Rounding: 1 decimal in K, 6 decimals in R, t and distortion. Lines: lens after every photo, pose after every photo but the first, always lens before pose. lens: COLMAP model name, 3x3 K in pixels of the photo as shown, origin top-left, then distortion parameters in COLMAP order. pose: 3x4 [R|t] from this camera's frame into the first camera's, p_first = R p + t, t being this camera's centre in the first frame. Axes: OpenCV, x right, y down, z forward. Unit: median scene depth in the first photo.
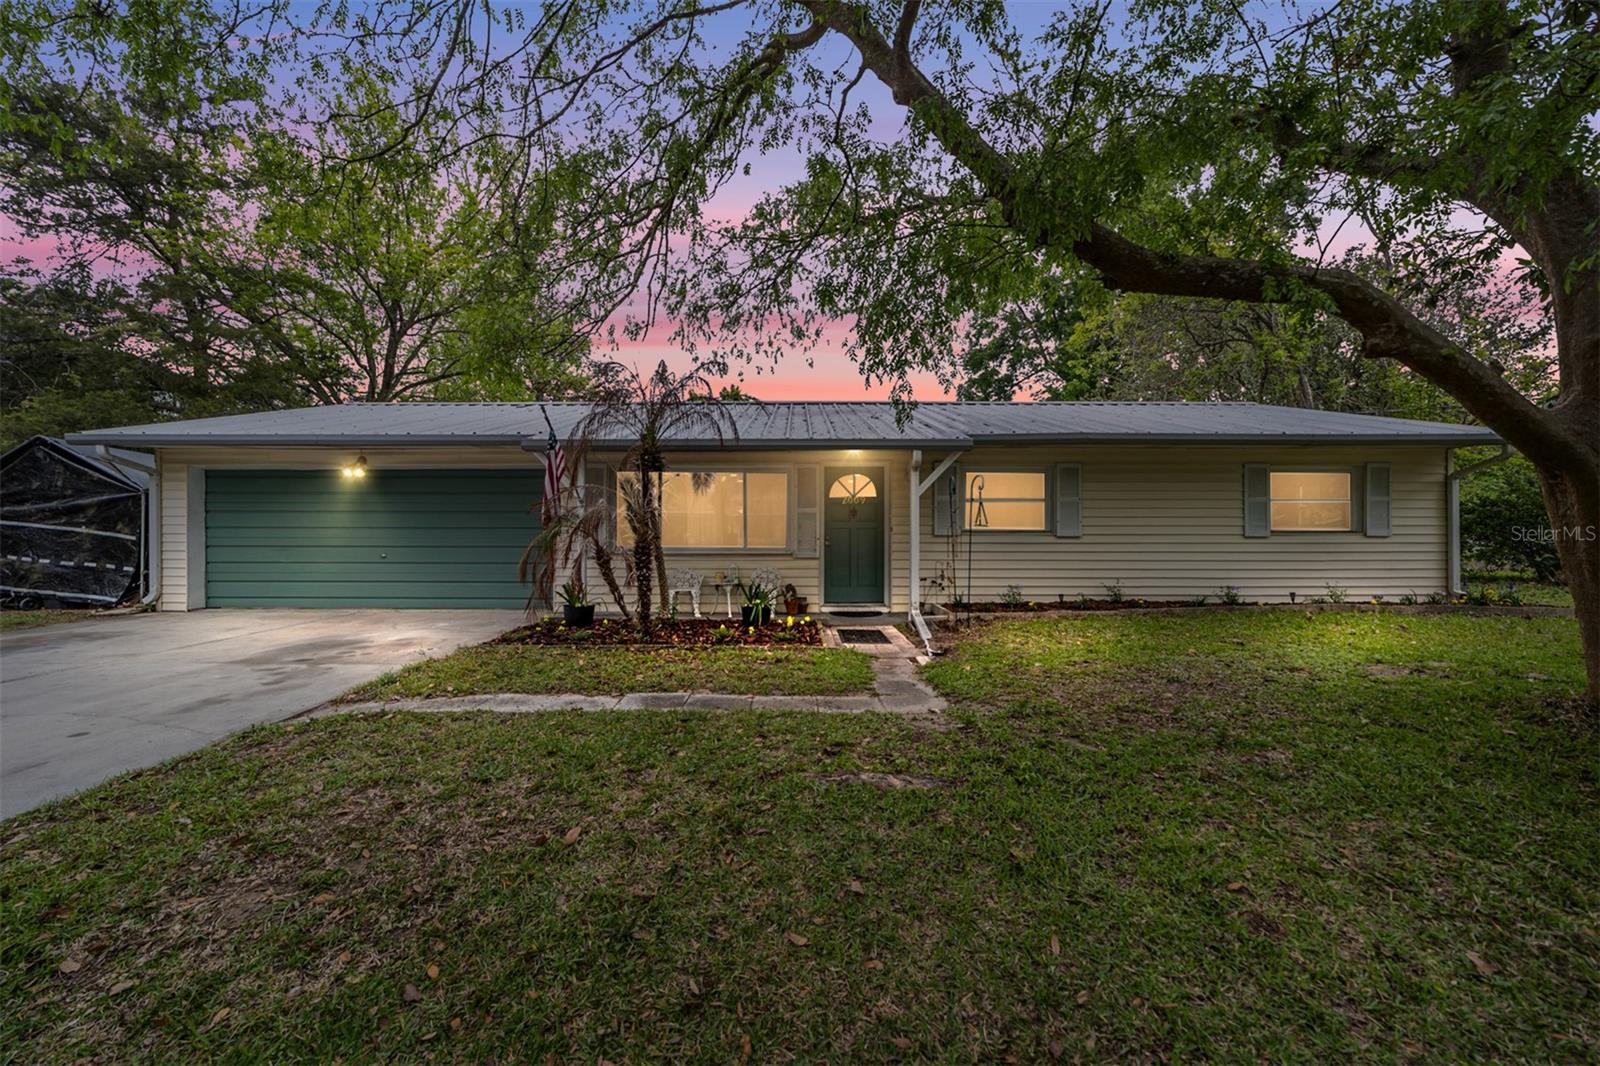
lens RADIAL K [[620.3, 0, 802.3], [0, 620.3, 527.1], [0, 0, 1]] dist [-0.015153, 0.007313]
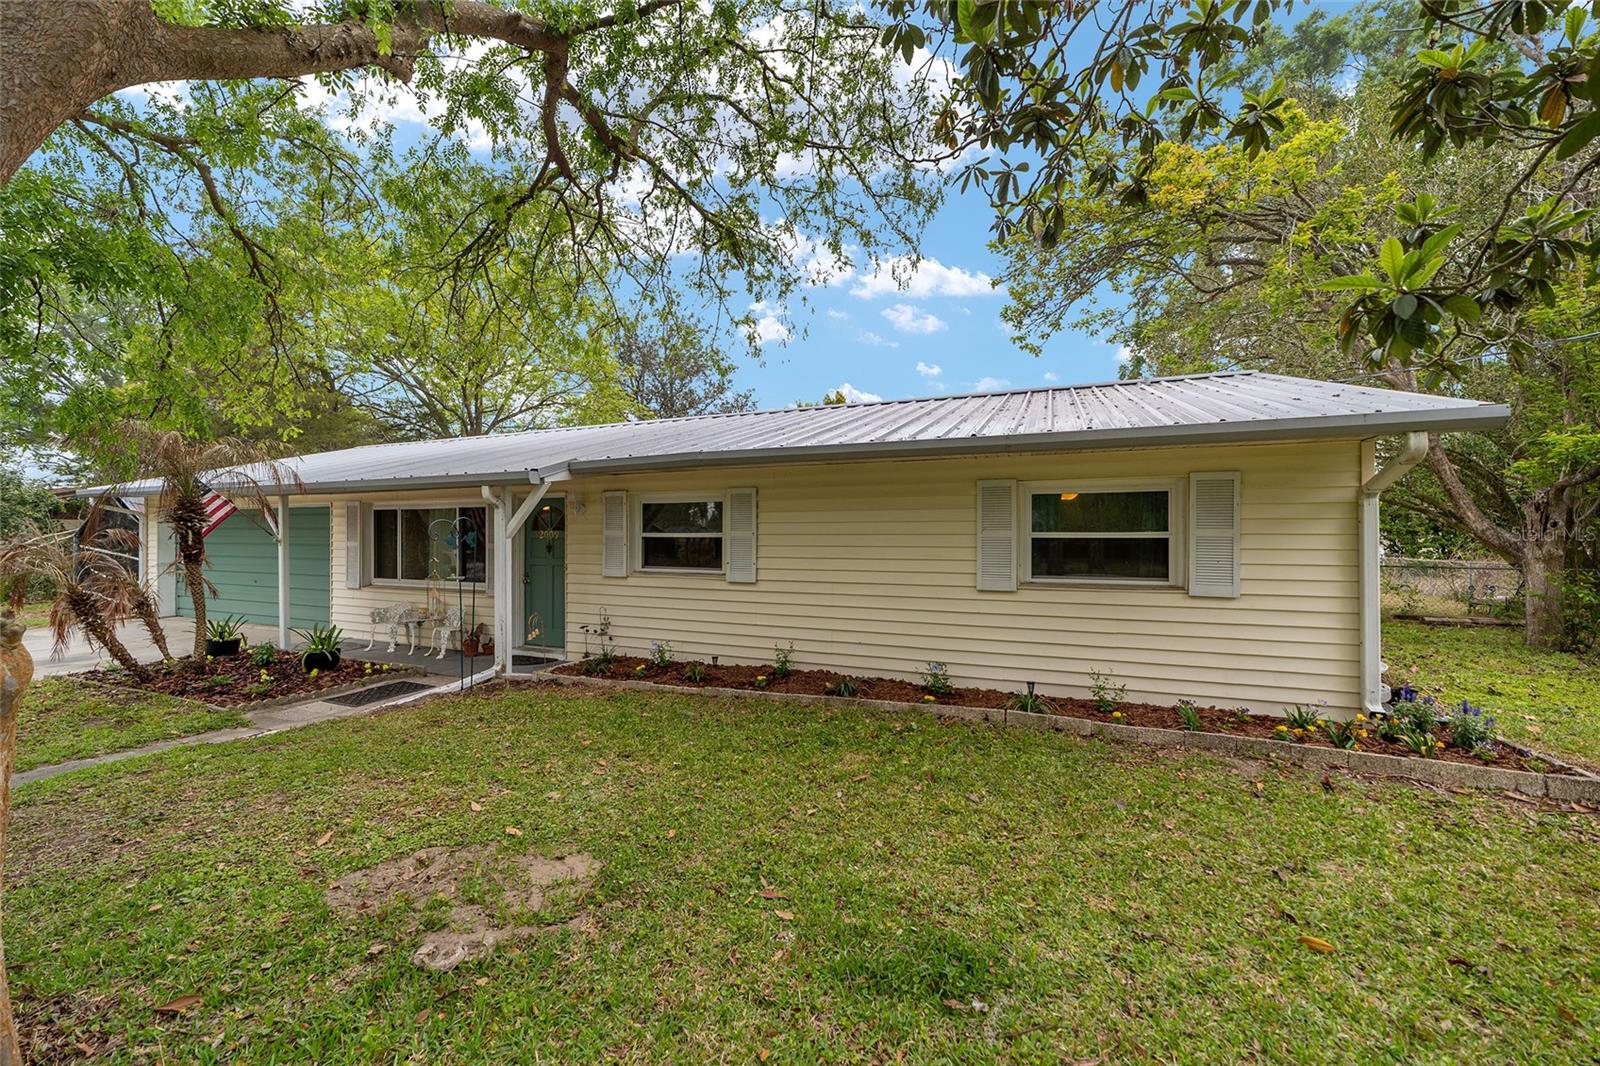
lens RADIAL K [[620.3, 0, 794.1], [0, 620.3, 545.6], [0, 0, 1]] dist [-0.015153, 0.007313]
pose [[0.922214, 0.007004, -0.386615, 0.778360], [-0.004285, 0.999960, 0.007892, -0.036521], [0.386655, -0.005622, 0.922207, 0.301451]]
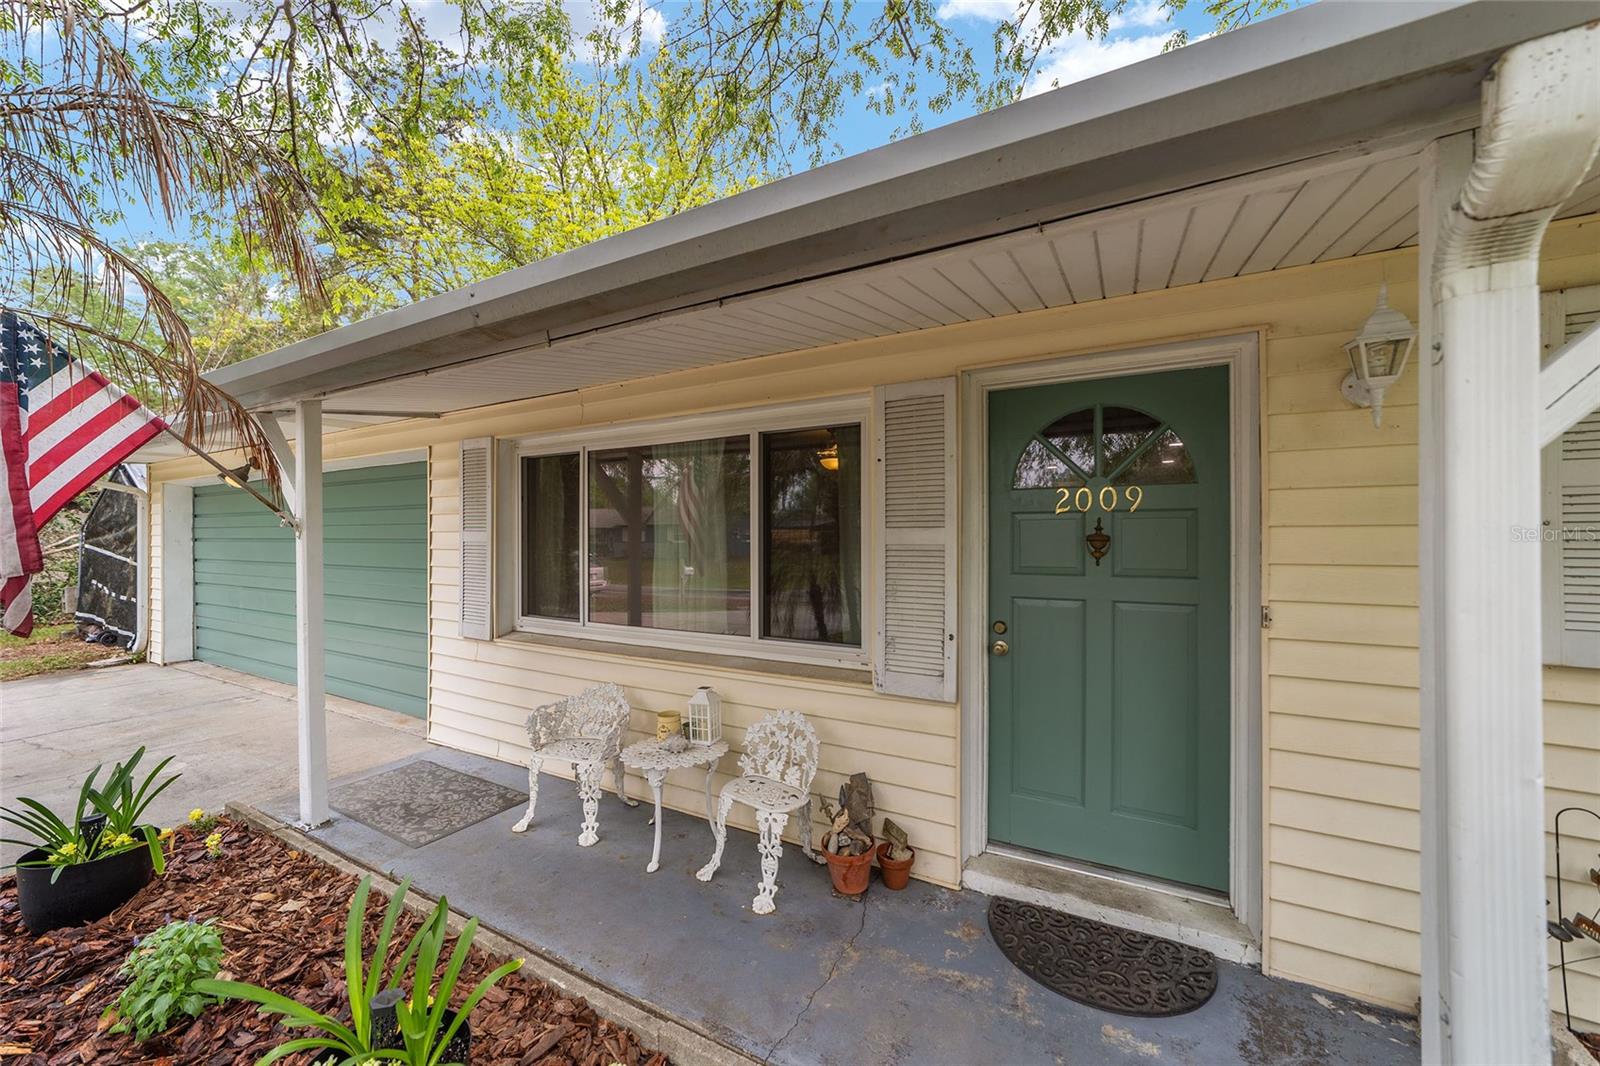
lens RADIAL K [[620.3, 0, 798.4], [0, 620.3, 539.3], [0, 0, 1]] dist [-0.015153, 0.007313]
pose [[0.874935, -0.000558, -0.484240, 0.101200], [-0.000037, 0.999999, -0.001219, -0.024962], [0.484240, 0.001084, 0.874935, 0.699671]]
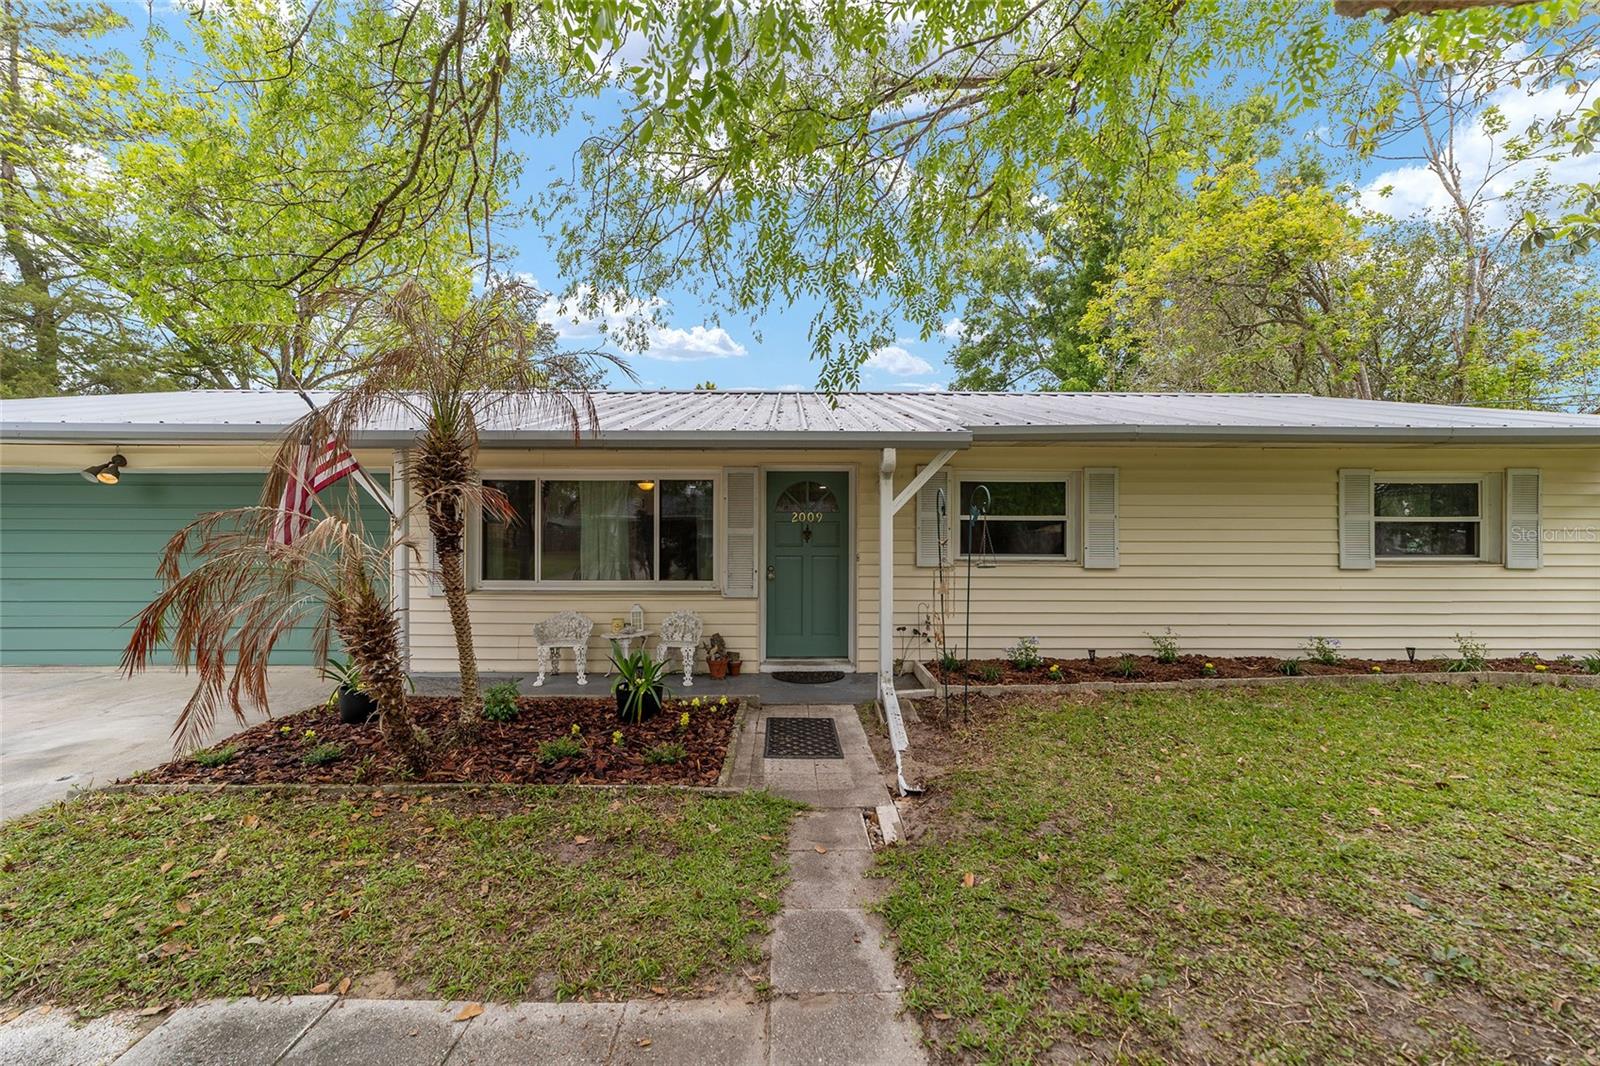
lens RADIAL K [[570.5, 0, 806.3], [0, 570.5, 523.3], [0, 0, 1]] dist [-0.010071, 0.000109]
pose [[0.999996, 0.001988, 0.002192, 0.081175], [-0.001987, 0.999998, -0.000851, -0.035949], [-0.002194, 0.000847, 0.999997, 0.328621]]
